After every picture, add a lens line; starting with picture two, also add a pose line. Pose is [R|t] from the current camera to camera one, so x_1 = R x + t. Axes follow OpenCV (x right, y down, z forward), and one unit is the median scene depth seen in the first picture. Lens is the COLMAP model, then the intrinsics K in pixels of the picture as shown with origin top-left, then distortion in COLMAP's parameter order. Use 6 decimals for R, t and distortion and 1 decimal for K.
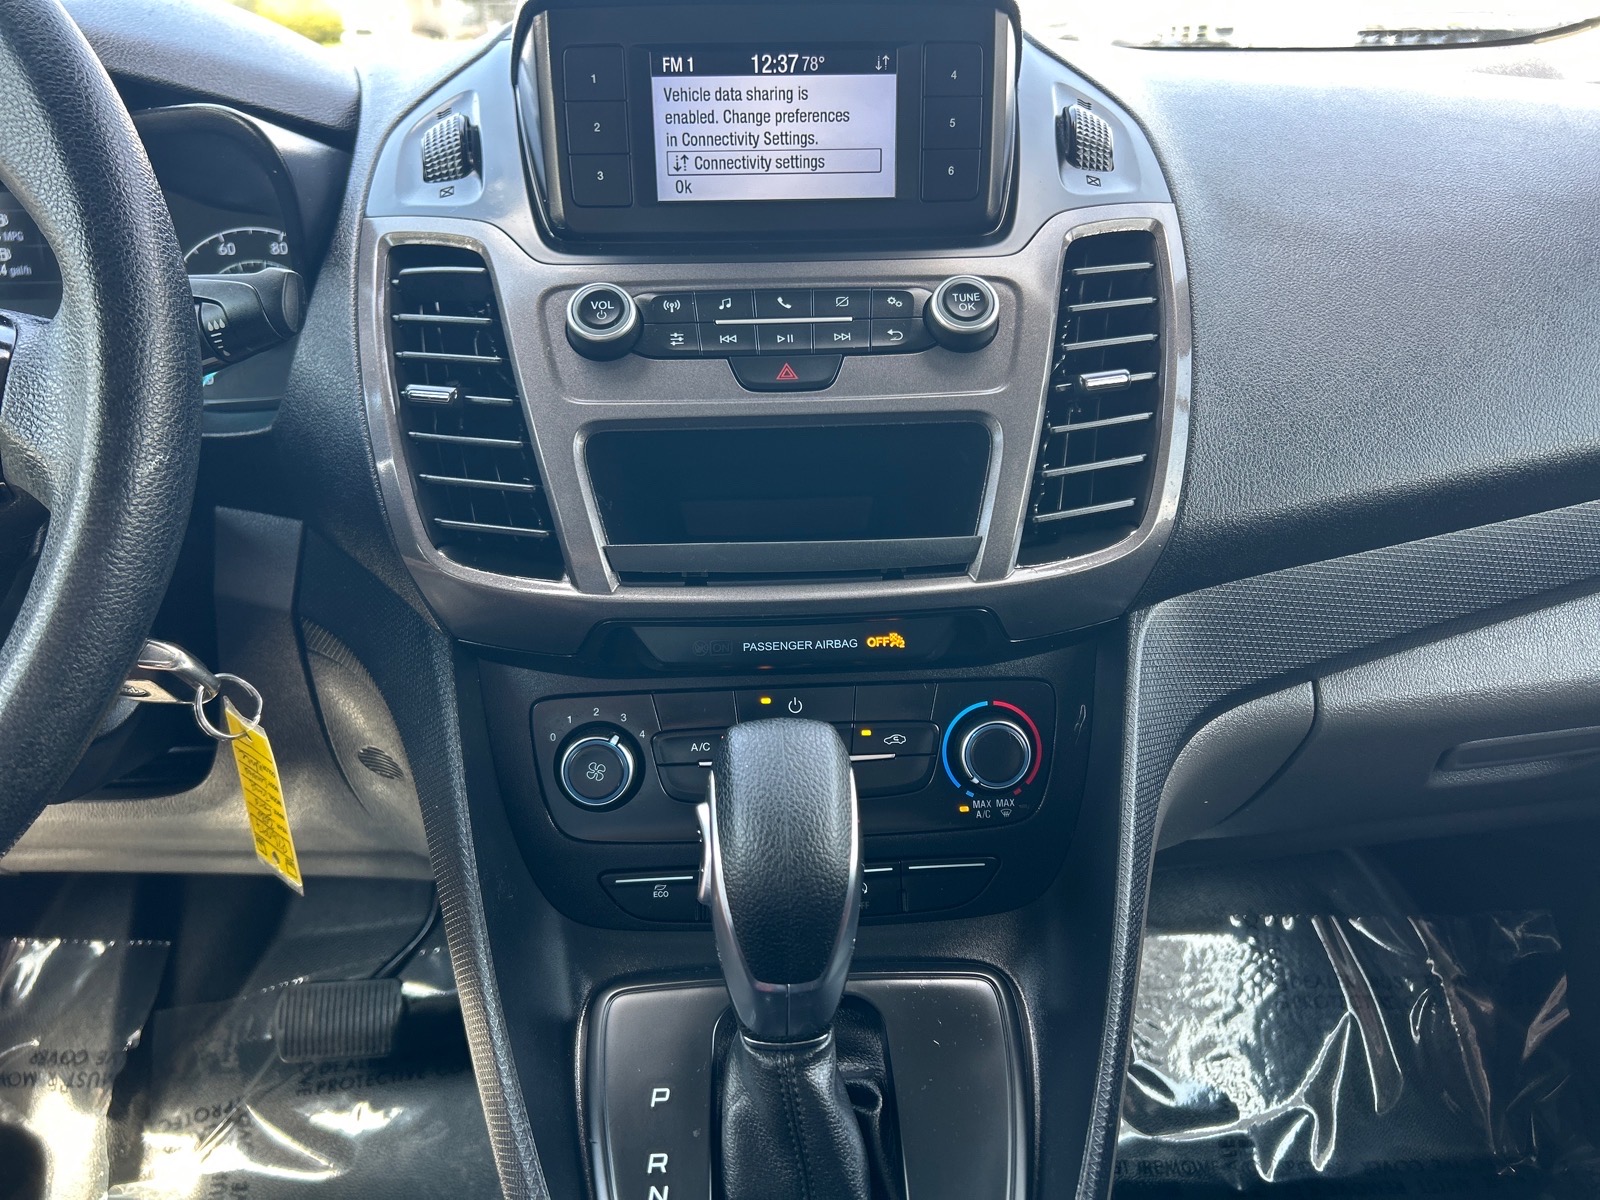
lens RADIAL K [[1200.9, 0, 795.9], [0, 1200.9, 607.5], [0, 0, 1]] dist [0.053015, -0.063090]
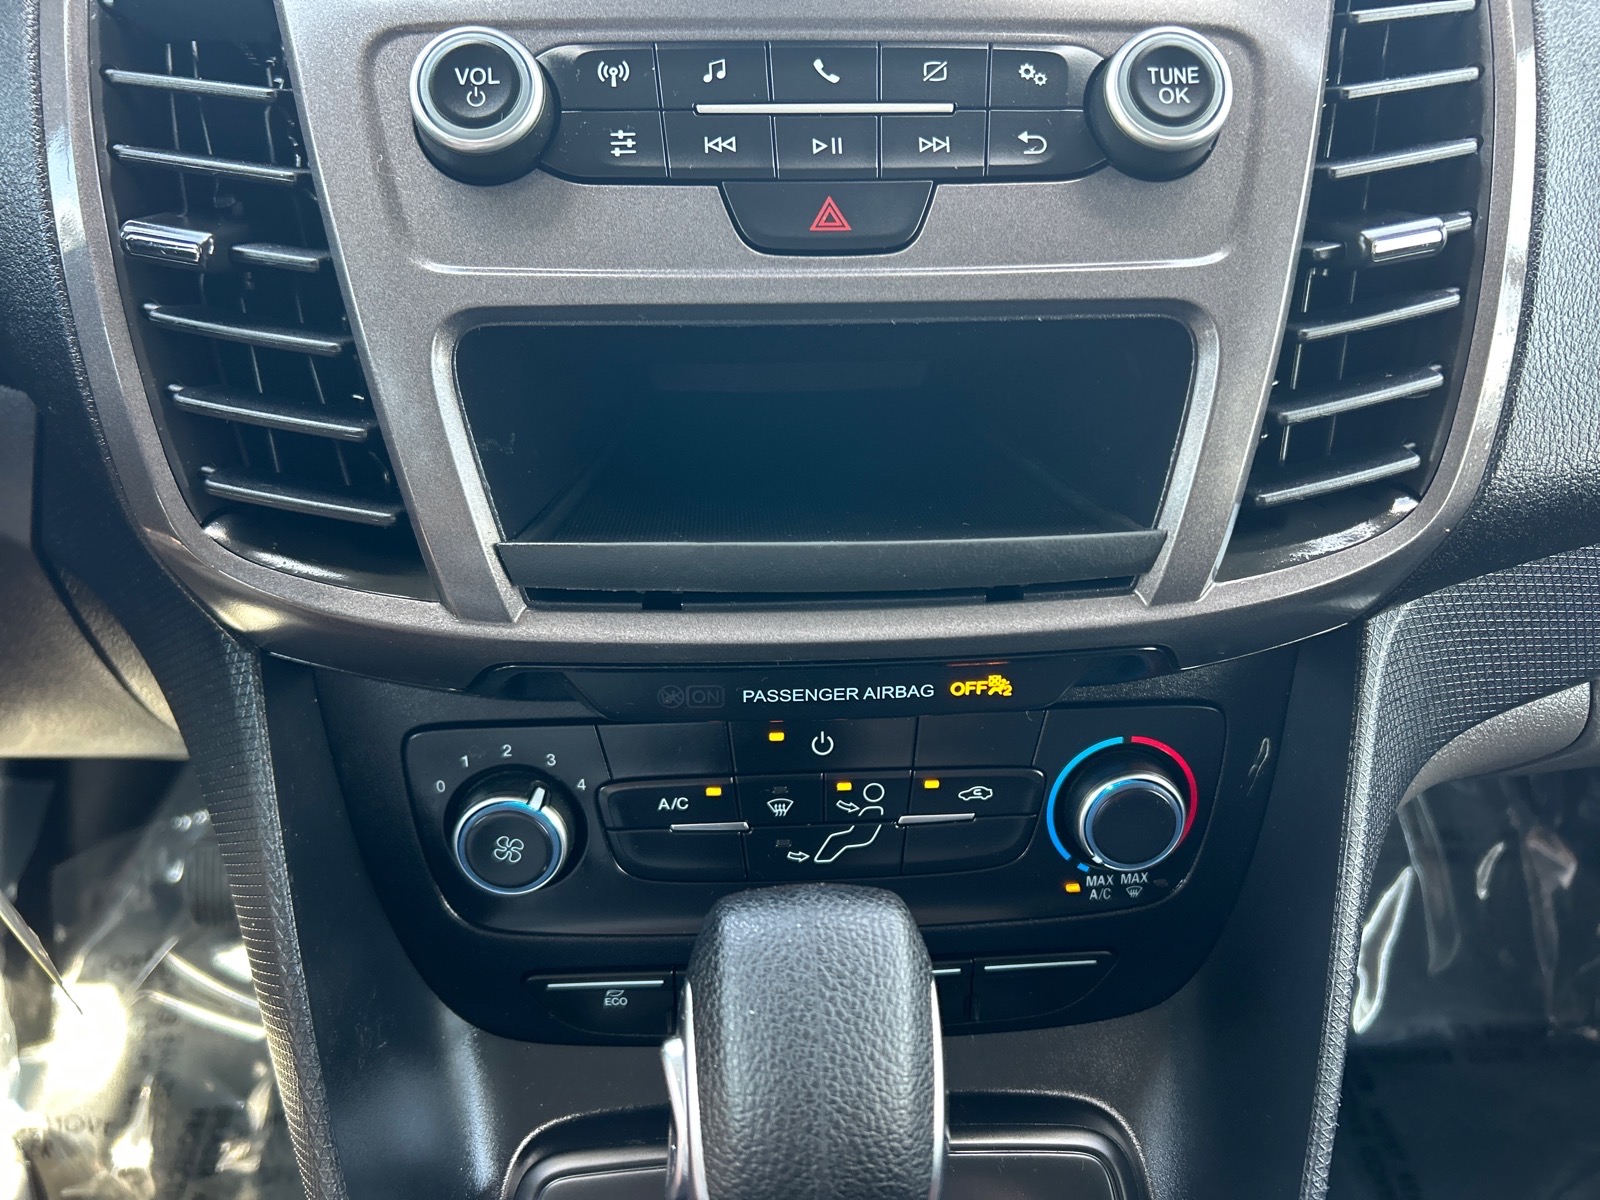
lens RADIAL K [[1221.0, 0, 805.2], [0, 1221.0, 598.2], [0, 0, 1]] dist [-0.007499, -0.001996]
pose [[0.999593, 0.017526, 0.022514, -0.027223], [-0.022753, 0.965770, 0.258399, -0.169066], [-0.017215, -0.258806, 0.965776, 0.426281]]
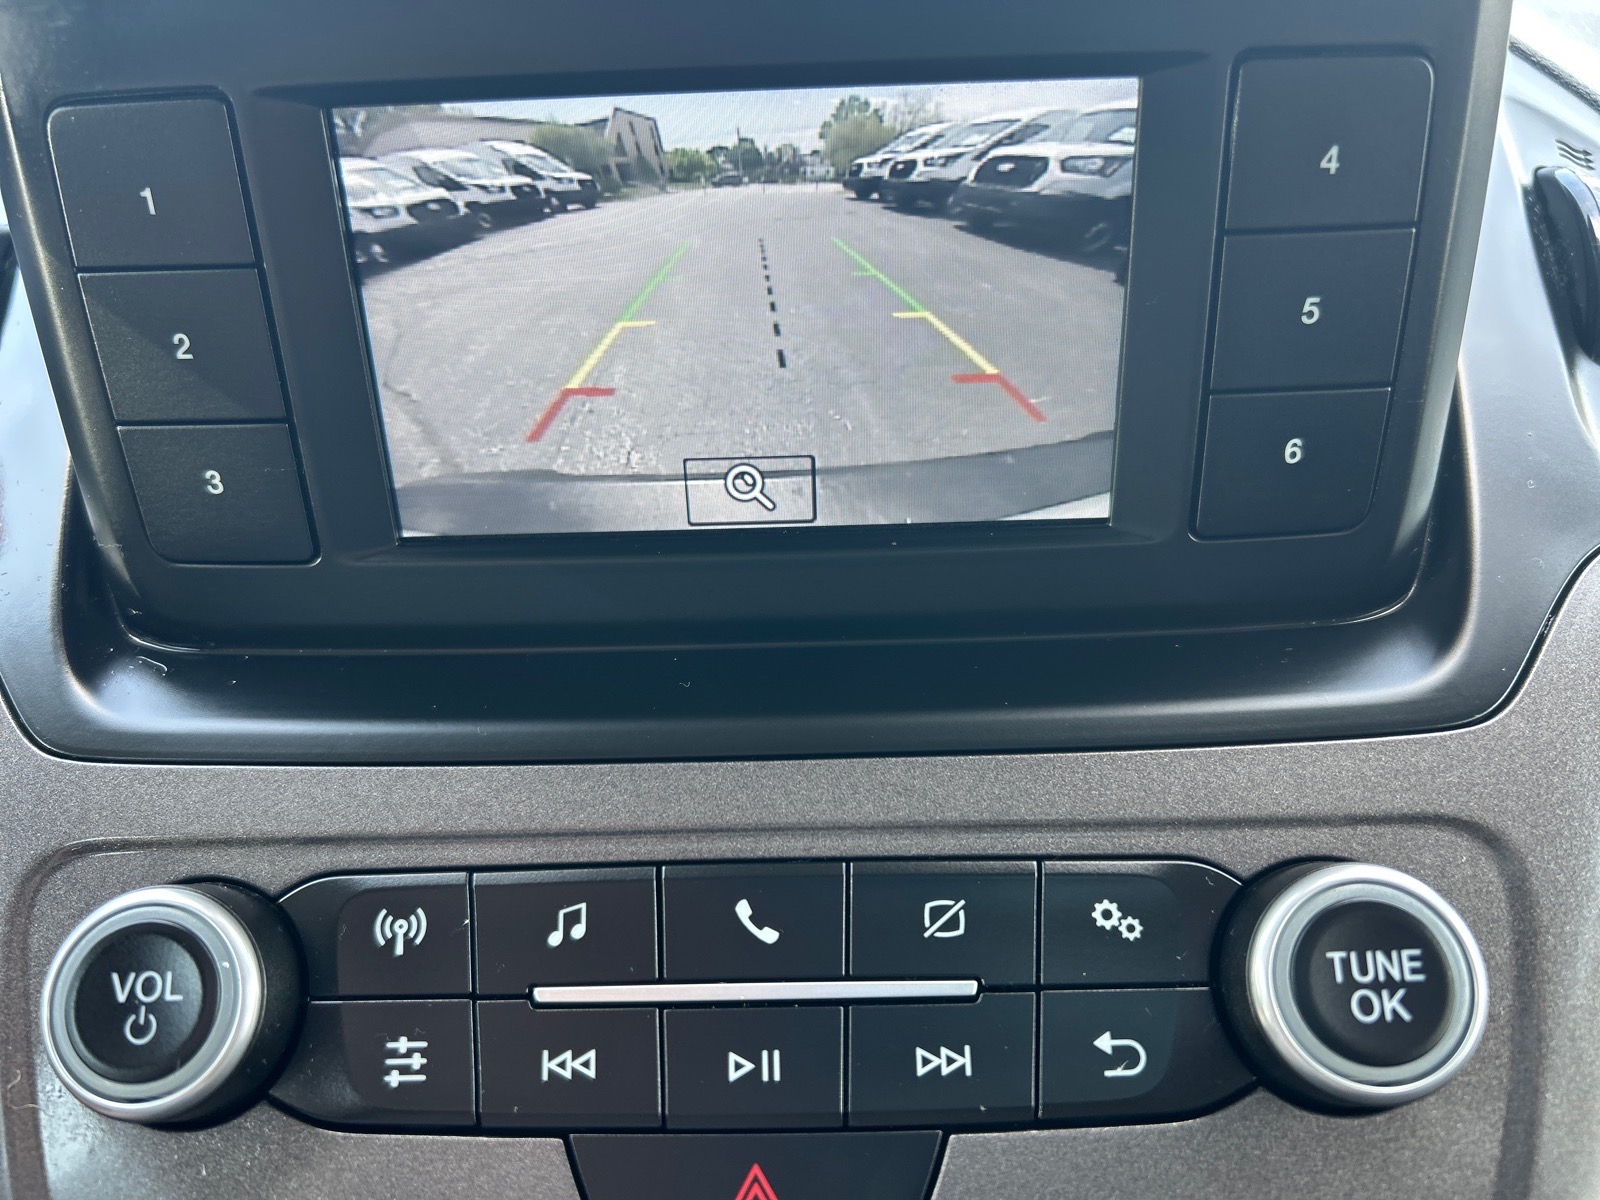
lens RADIAL K [[1238.4, 0, 802.5], [0, 1238.4, 577.1], [0, 0, 1]] dist [-0.024403, 0.001719]
pose [[0.997185, 0.008192, -0.074528, 0.025362], [-0.002868, 0.997453, 0.071263, -0.367937], [0.074922, -0.070848, 0.994669, 0.697969]]
